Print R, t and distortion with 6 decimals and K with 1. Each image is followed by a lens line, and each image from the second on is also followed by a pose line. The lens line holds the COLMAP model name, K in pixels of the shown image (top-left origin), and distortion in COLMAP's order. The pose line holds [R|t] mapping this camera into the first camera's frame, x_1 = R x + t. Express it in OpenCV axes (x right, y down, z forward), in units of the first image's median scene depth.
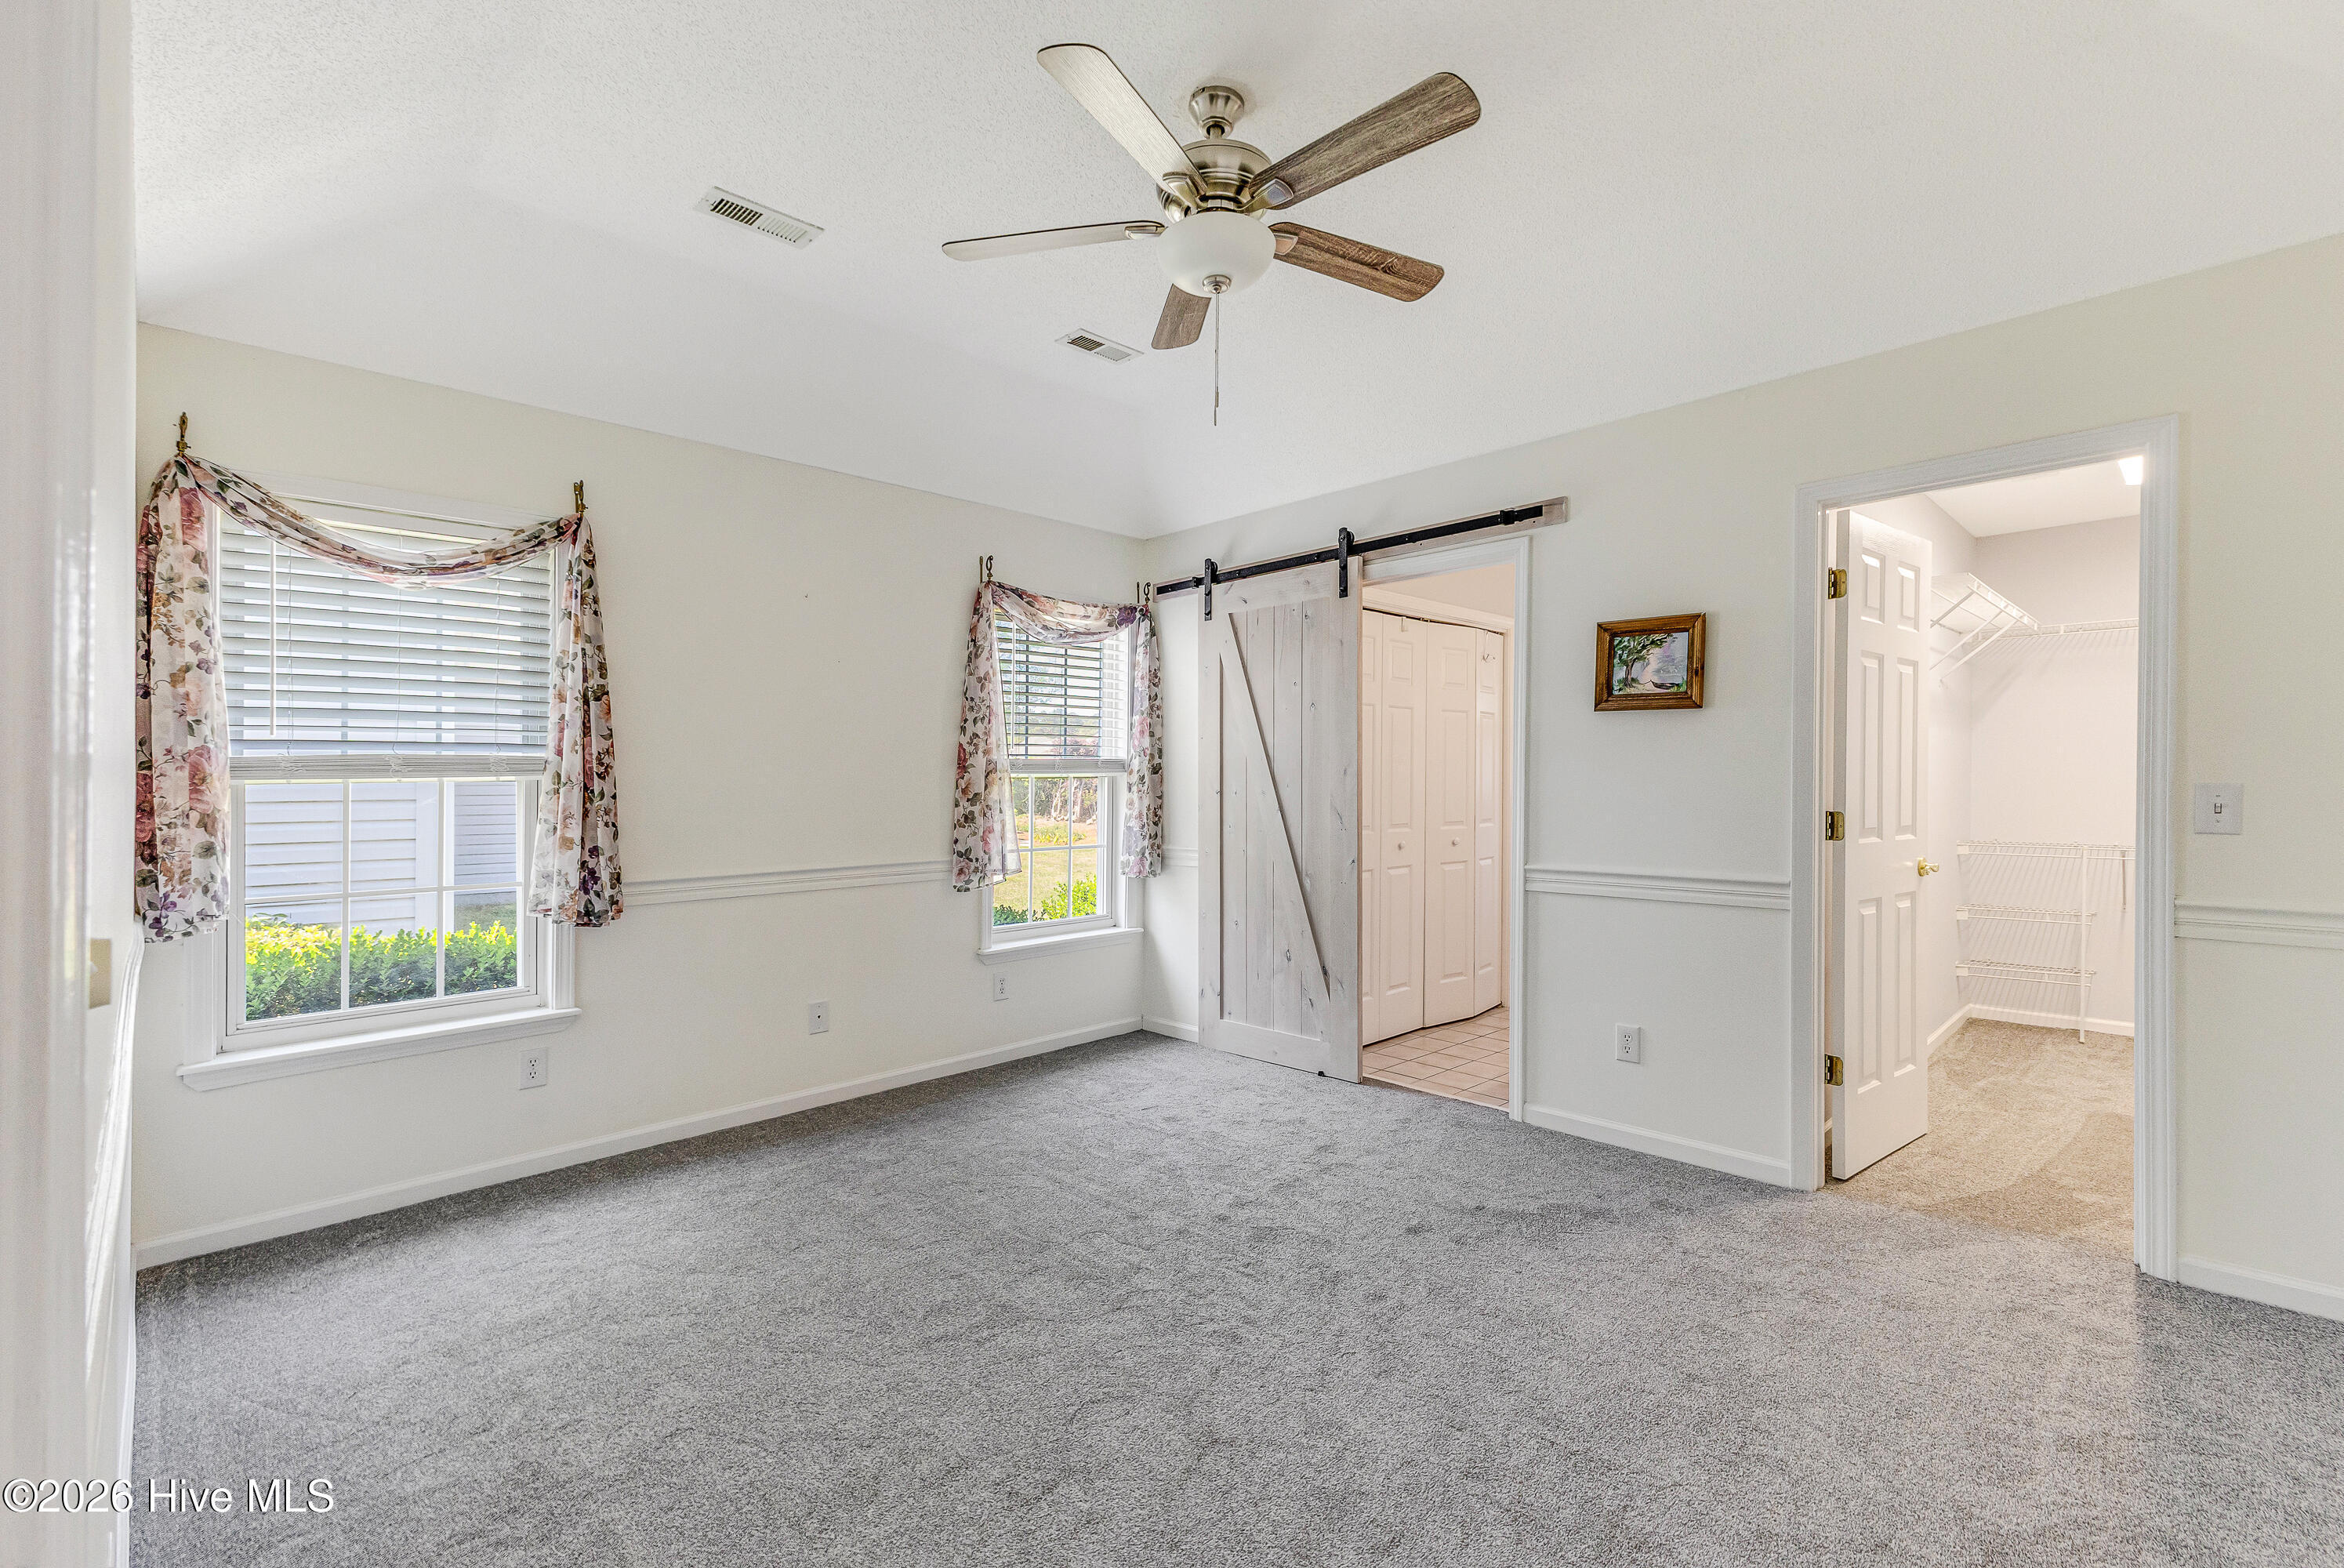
lens RADIAL K [[1031.6, 0, 1172.0], [0, 1031.6, 784.0], [0, 0, 1]] dist [-0.001116, -0.000259]
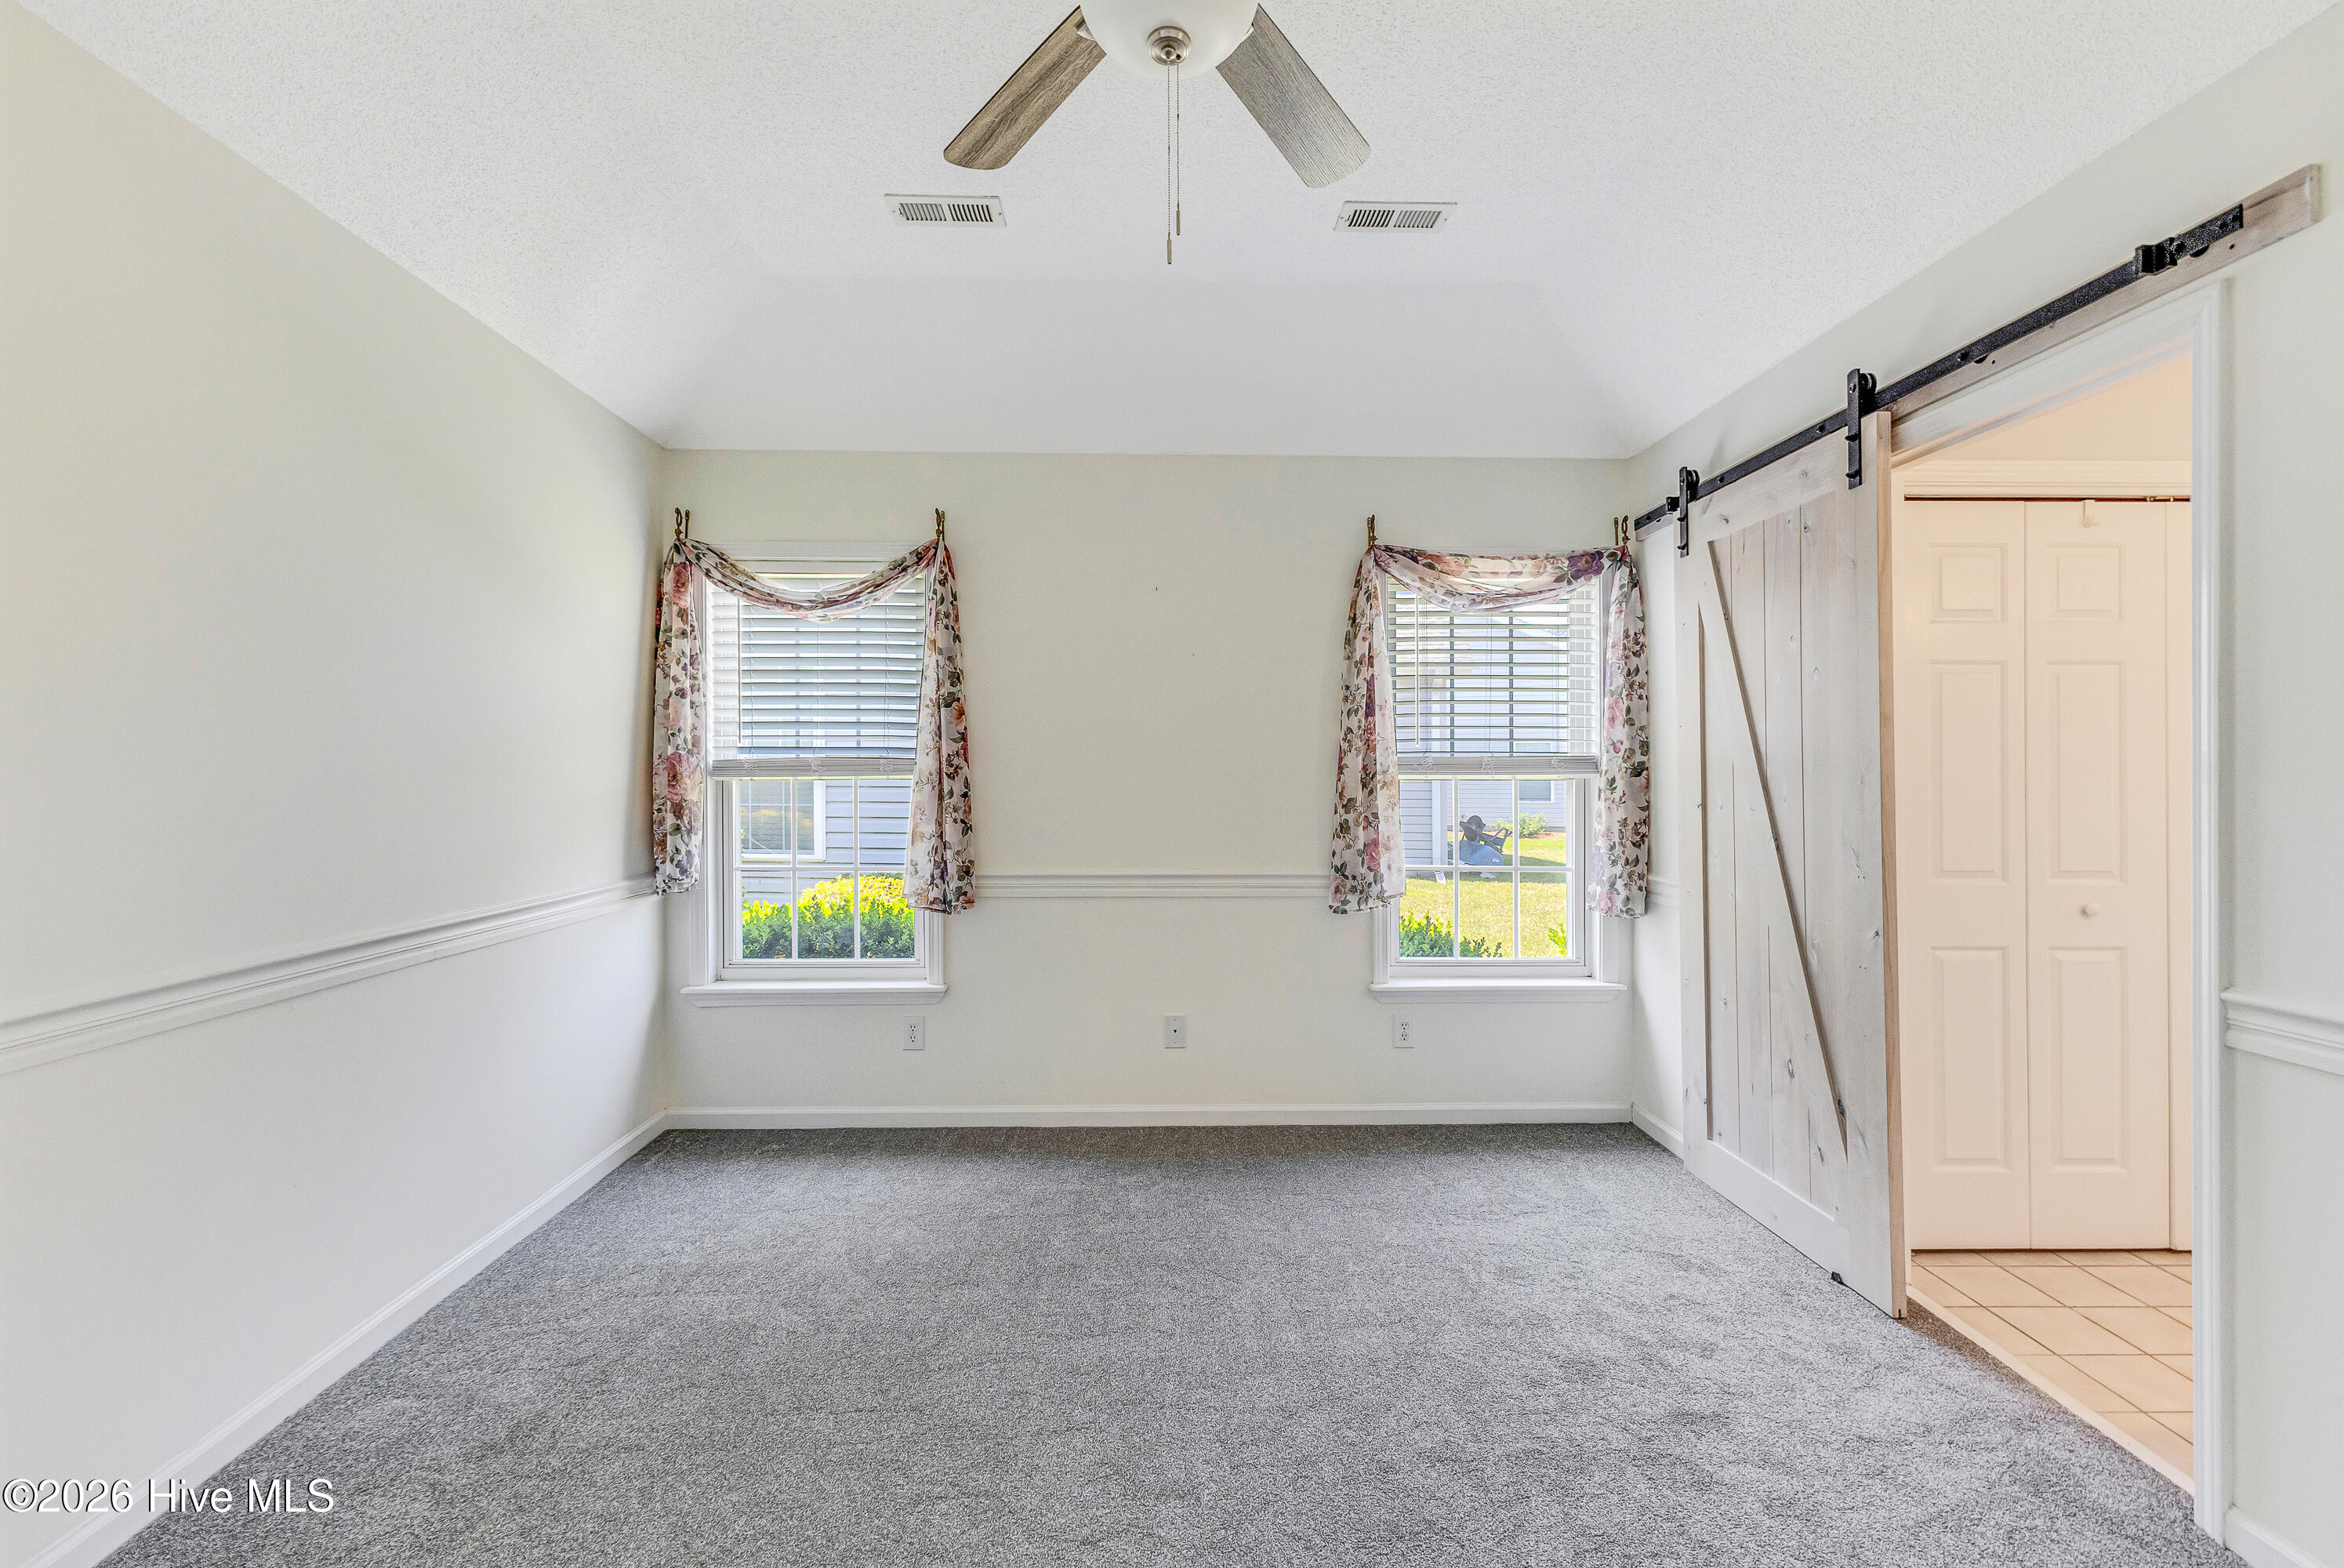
lens RADIAL K [[999.9, 0, 1171.4], [0, 999.9, 758.3], [0, 0, 1]] dist [-0.000565, -0.000036]
pose [[0.729850, 0.000813, -0.683606, 0.267788], [-0.010105, 0.999903, -0.009599, -0.014794], [0.683532, 0.013913, 0.729788, 0.307412]]
